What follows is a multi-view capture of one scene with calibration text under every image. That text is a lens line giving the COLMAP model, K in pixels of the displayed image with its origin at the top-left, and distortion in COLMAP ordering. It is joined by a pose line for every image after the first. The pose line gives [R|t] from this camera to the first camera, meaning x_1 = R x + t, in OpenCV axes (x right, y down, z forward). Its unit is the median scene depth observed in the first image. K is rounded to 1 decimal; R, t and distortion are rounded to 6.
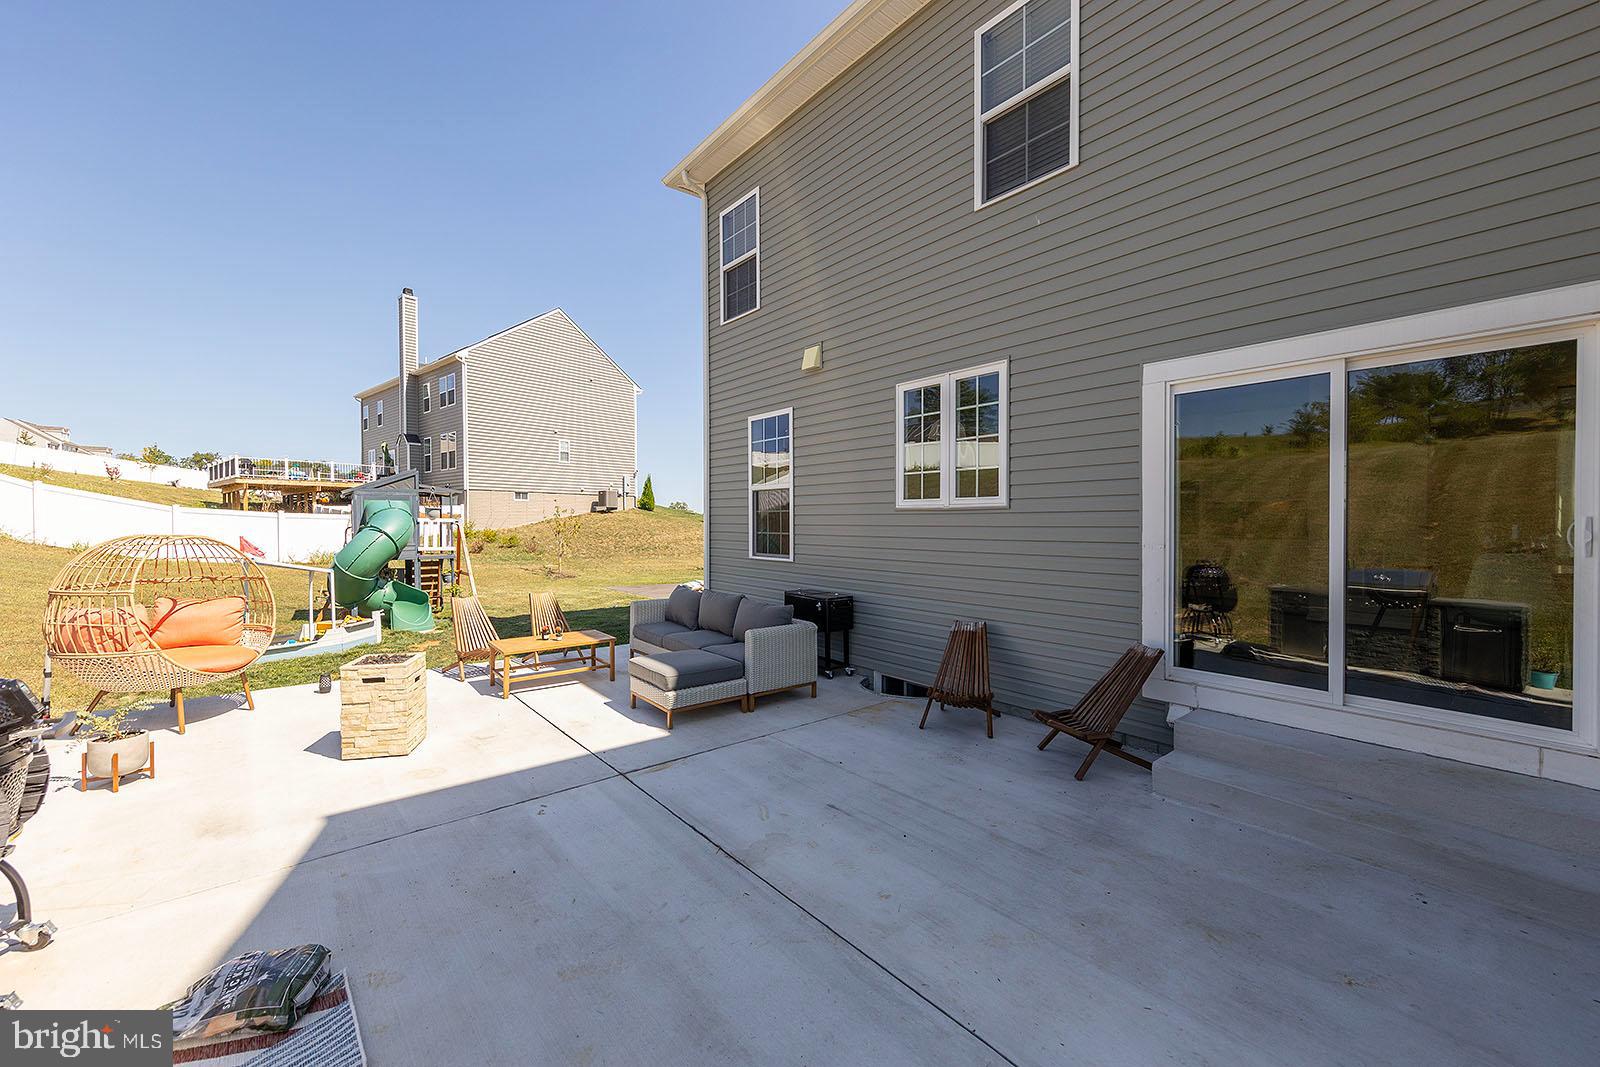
lens RADIAL K [[644.7, 0, 829.3], [0, 644.7, 525.5], [0, 0, 1]] dist [0.010810, -0.000589]
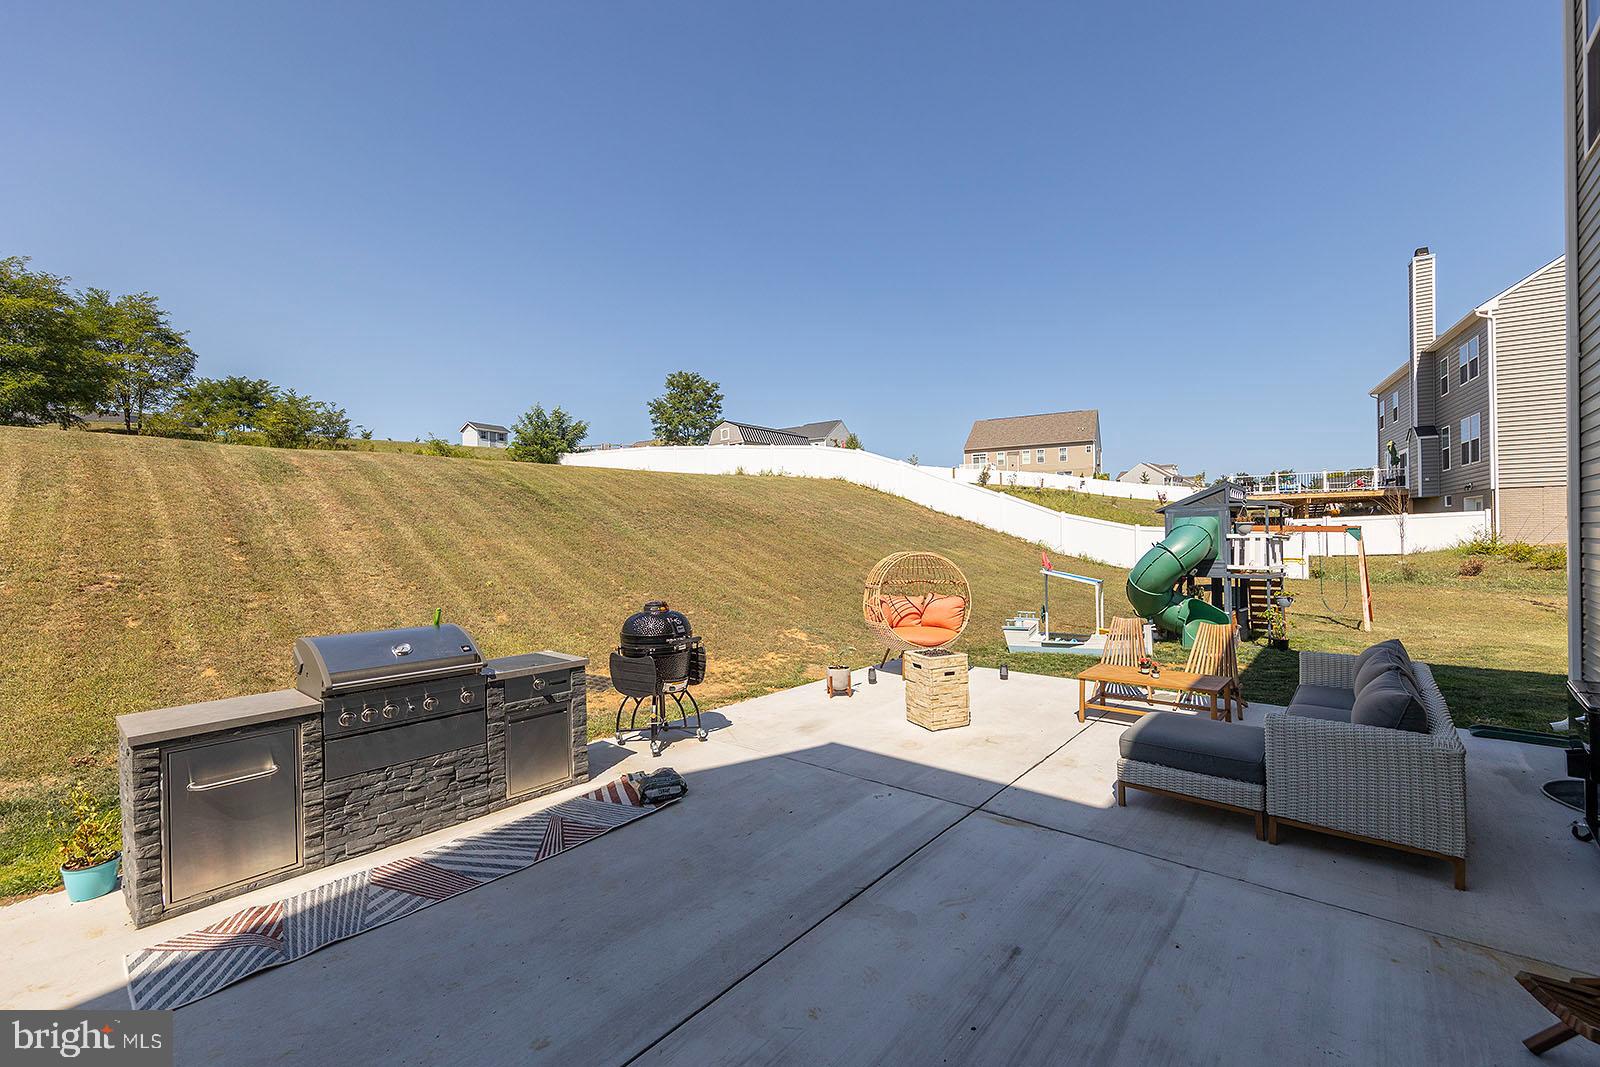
lens RADIAL K [[644.7, 0, 766.8], [0, 644.7, 546.0], [0, 0, 1]] dist [0.010810, -0.000589]
pose [[0.121662, 0.002577, -0.992568, 0.429591], [0.012647, 0.999911, 0.004146, -0.013461], [0.992491, -0.013057, 0.121619, 0.404933]]
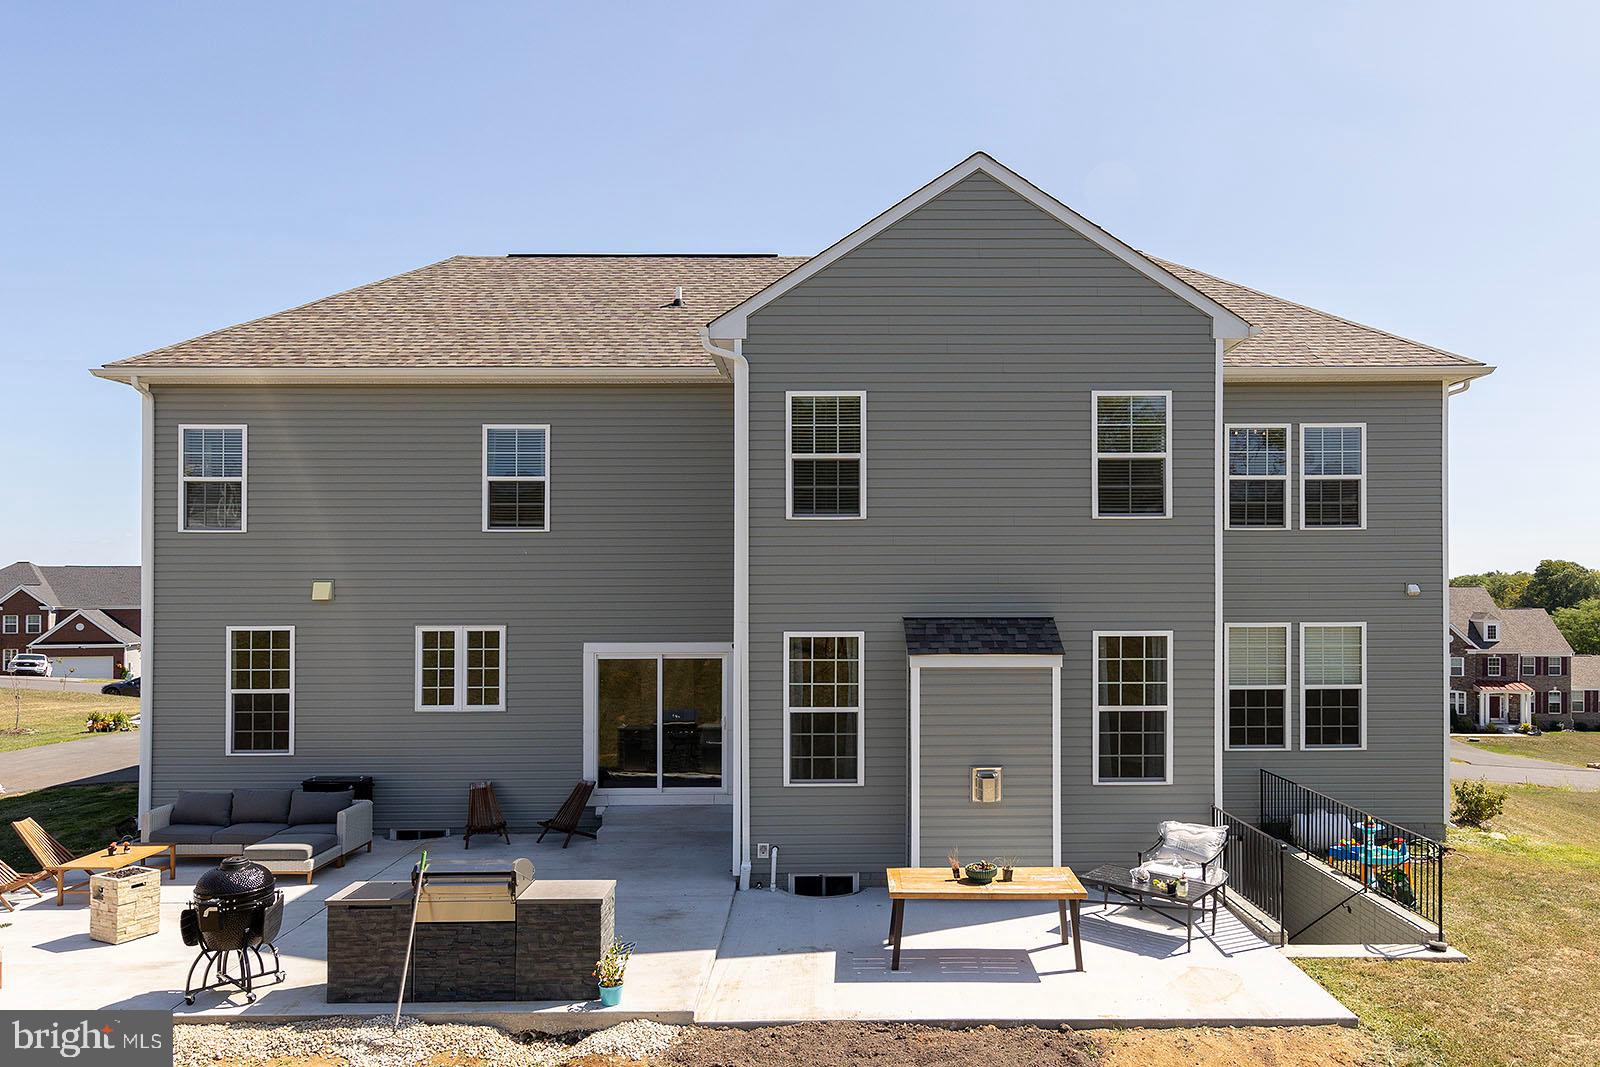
lens RADIAL K [[847.2, 0, 824.1], [0, 847.2, 600.3], [0, 0, 1]] dist [0.013103, 0.001120]
pose [[0.644169, 0.011373, 0.764799, -0.807697], [0.011036, 0.999647, -0.024160, -0.231500], [-0.764804, 0.024003, 0.643816, -0.982942]]
